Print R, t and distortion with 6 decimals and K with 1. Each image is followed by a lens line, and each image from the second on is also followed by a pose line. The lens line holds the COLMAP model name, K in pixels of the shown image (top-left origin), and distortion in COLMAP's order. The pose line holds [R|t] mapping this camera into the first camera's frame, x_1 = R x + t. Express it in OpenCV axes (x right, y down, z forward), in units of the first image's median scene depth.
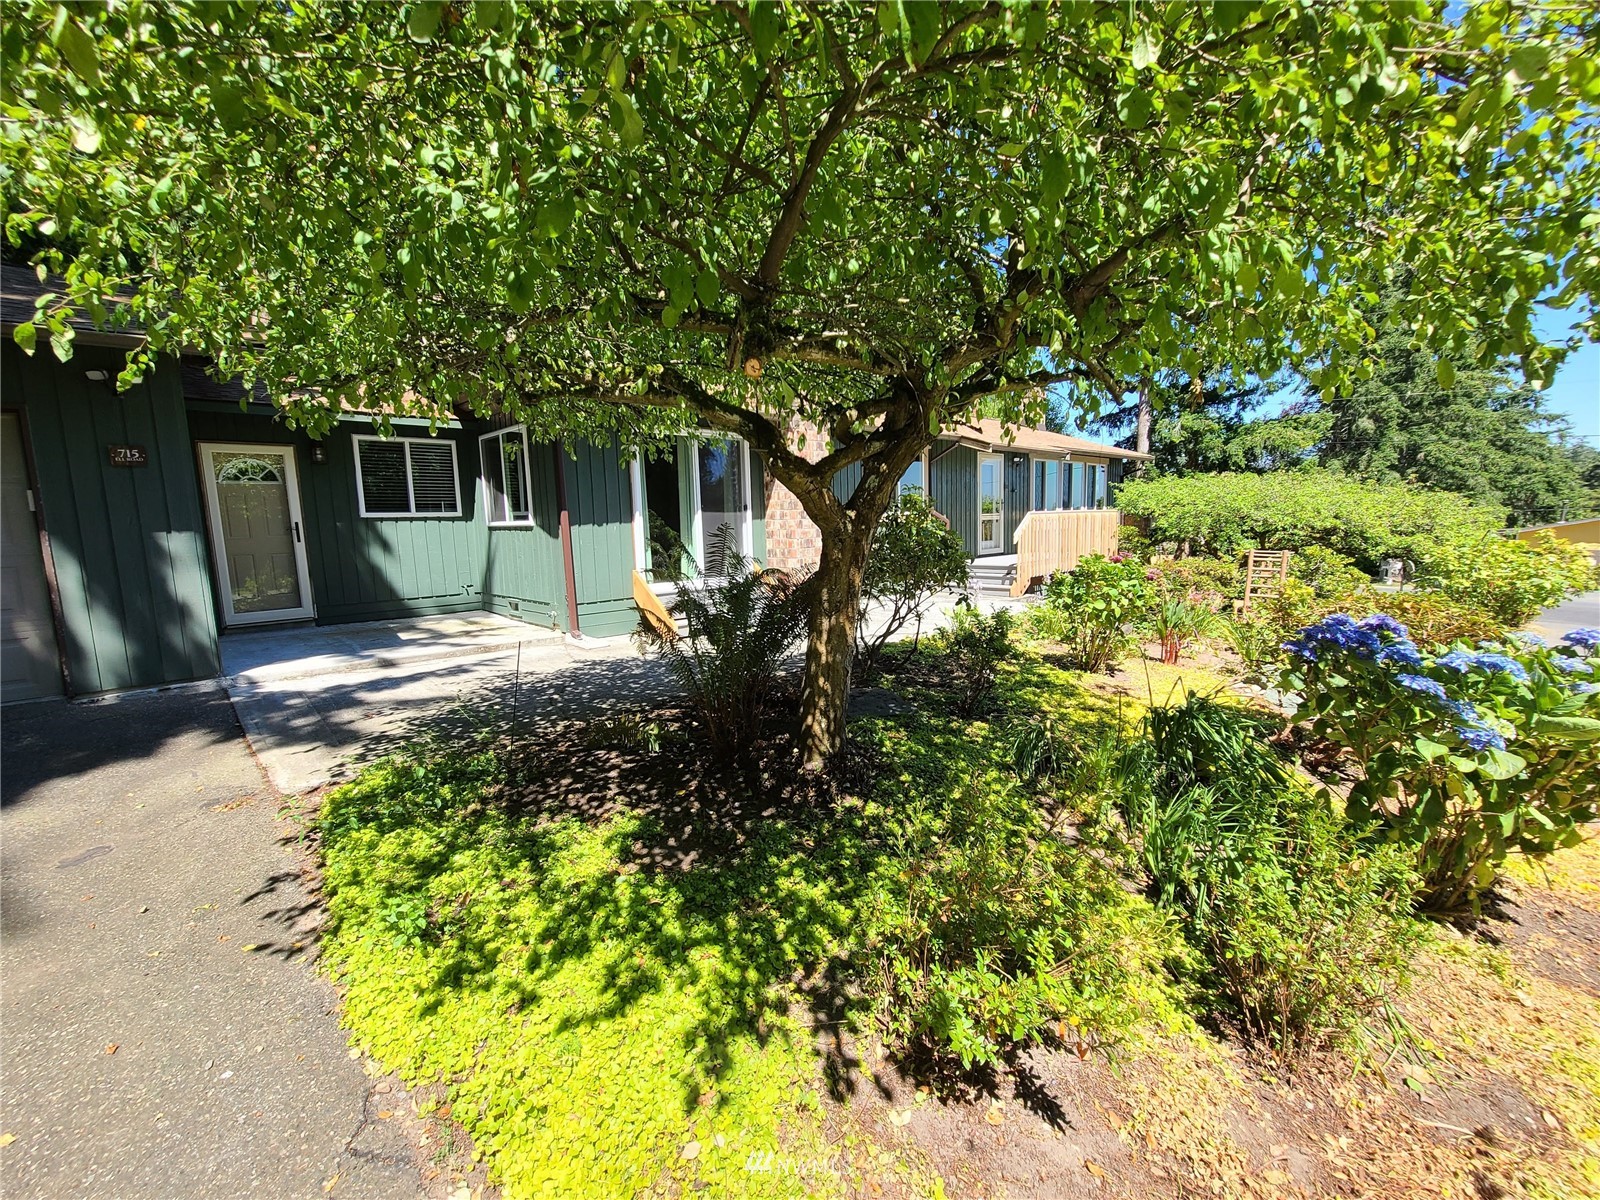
lens RADIAL K [[653.7, 0, 807.1], [0, 653.7, 601.7], [0, 0, 1]] dist [-0.003997, -0.001676]
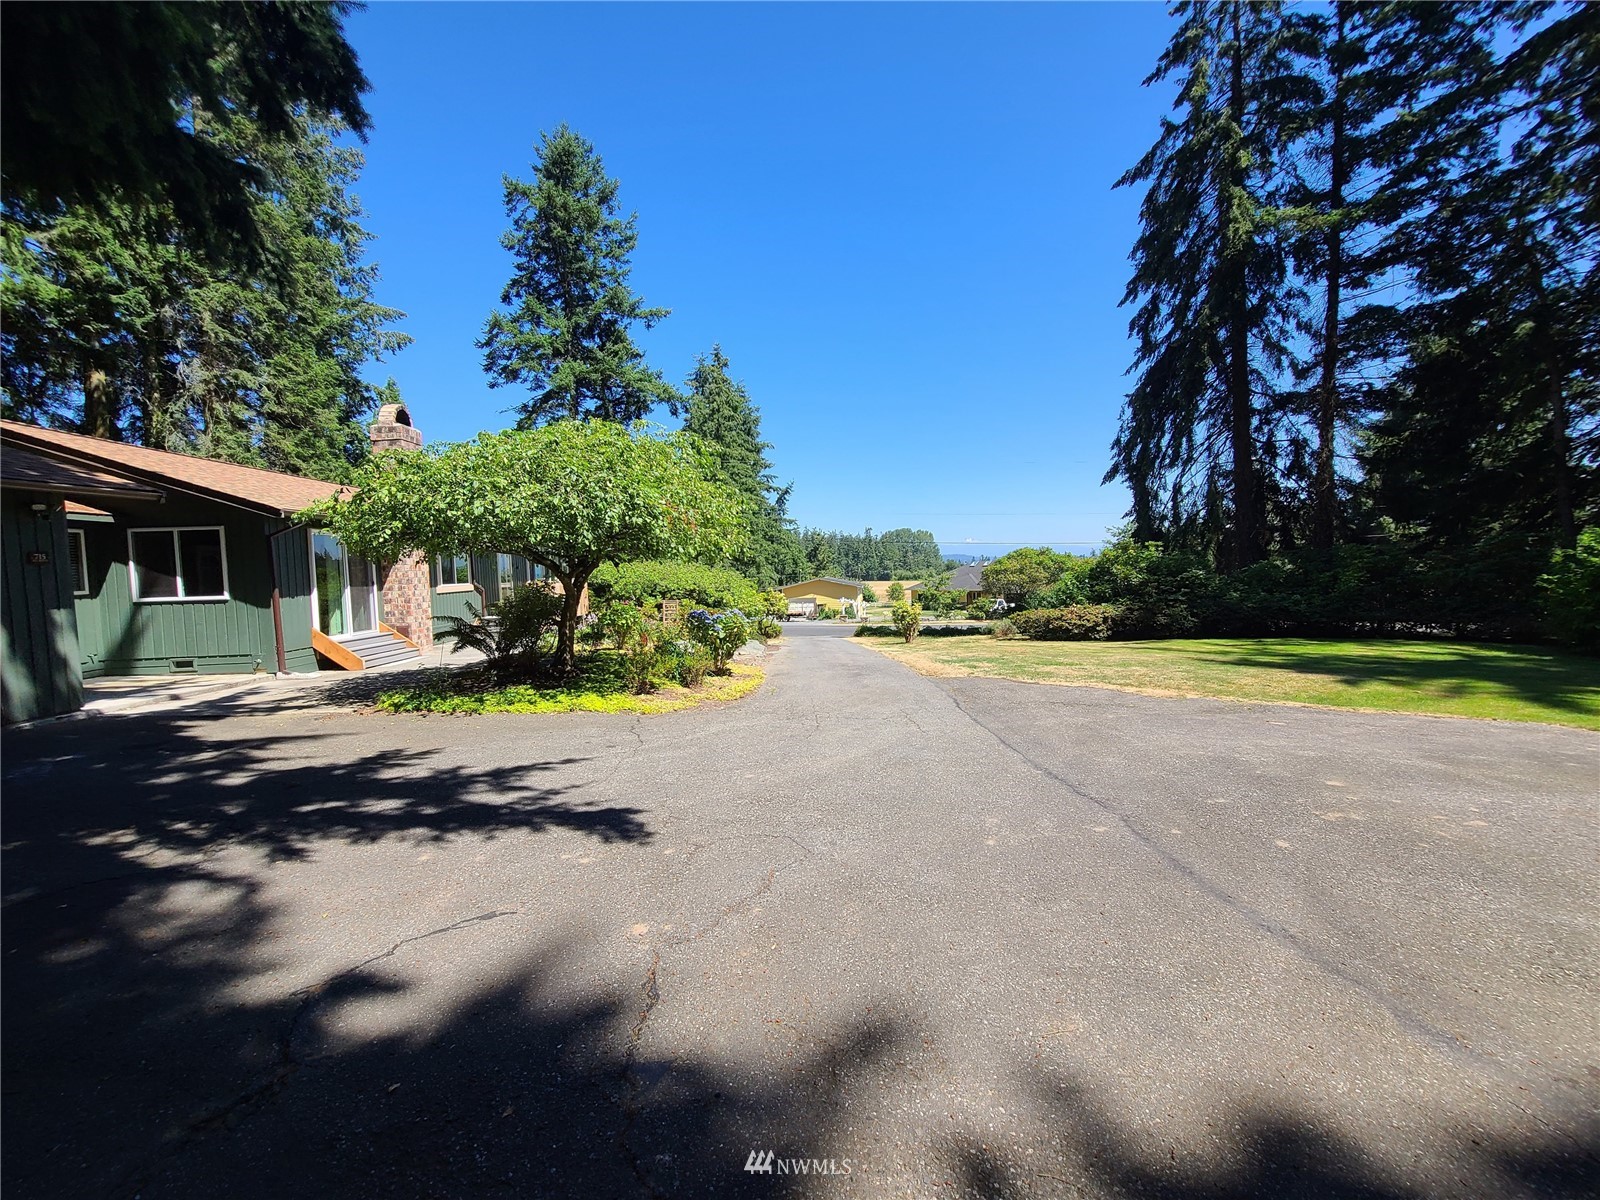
lens RADIAL K [[653.7, 0, 801.5], [0, 653.7, 601.7], [0, 0, 1]] dist [-0.003997, -0.001676]
pose [[0.669865, -0.034853, 0.741664, -0.571433], [0.107508, 0.992924, -0.050439, 0.078659], [-0.734658, 0.113522, 0.668872, -0.722045]]
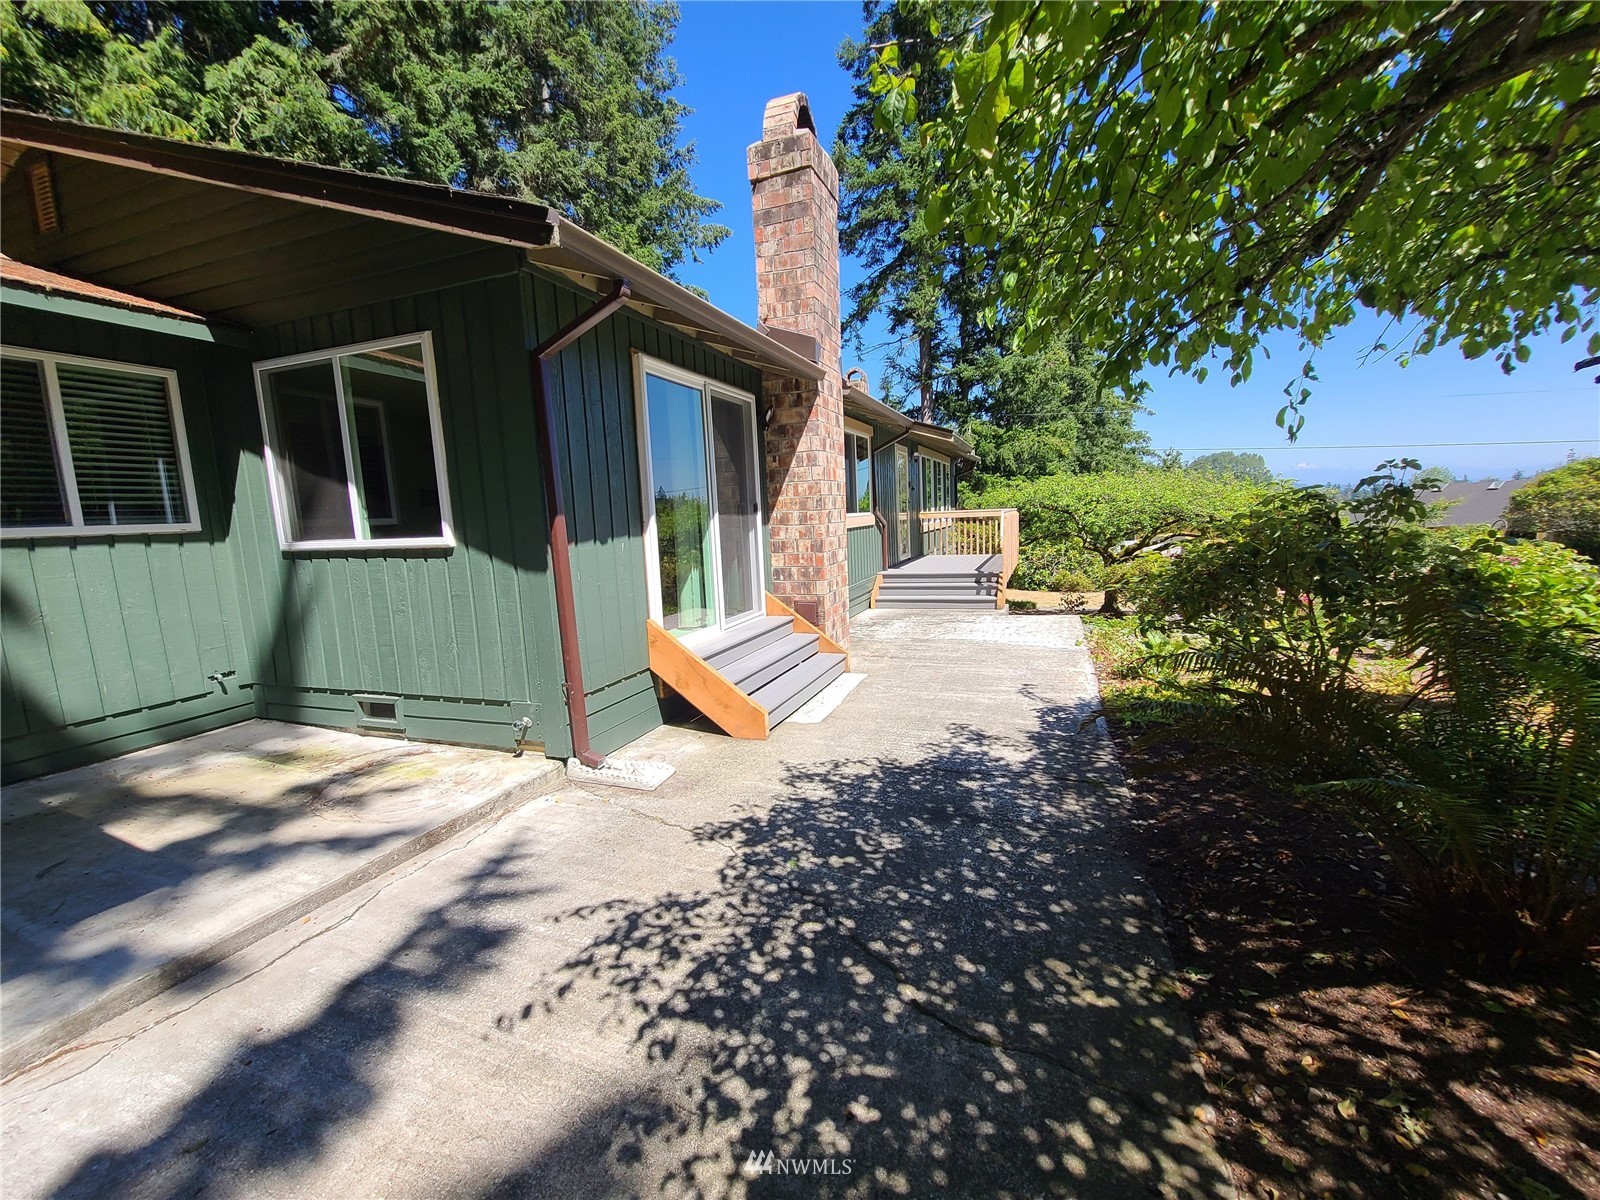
lens RADIAL K [[653.7, 0, 801.2], [0, 653.7, 603.6], [0, 0, 1]] dist [-0.003997, -0.001676]
pose [[0.905402, -0.070728, 0.418623, -0.356807], [0.072213, 0.997313, 0.012316, -0.055756], [-0.418369, 0.019079, 0.908077, 0.410274]]
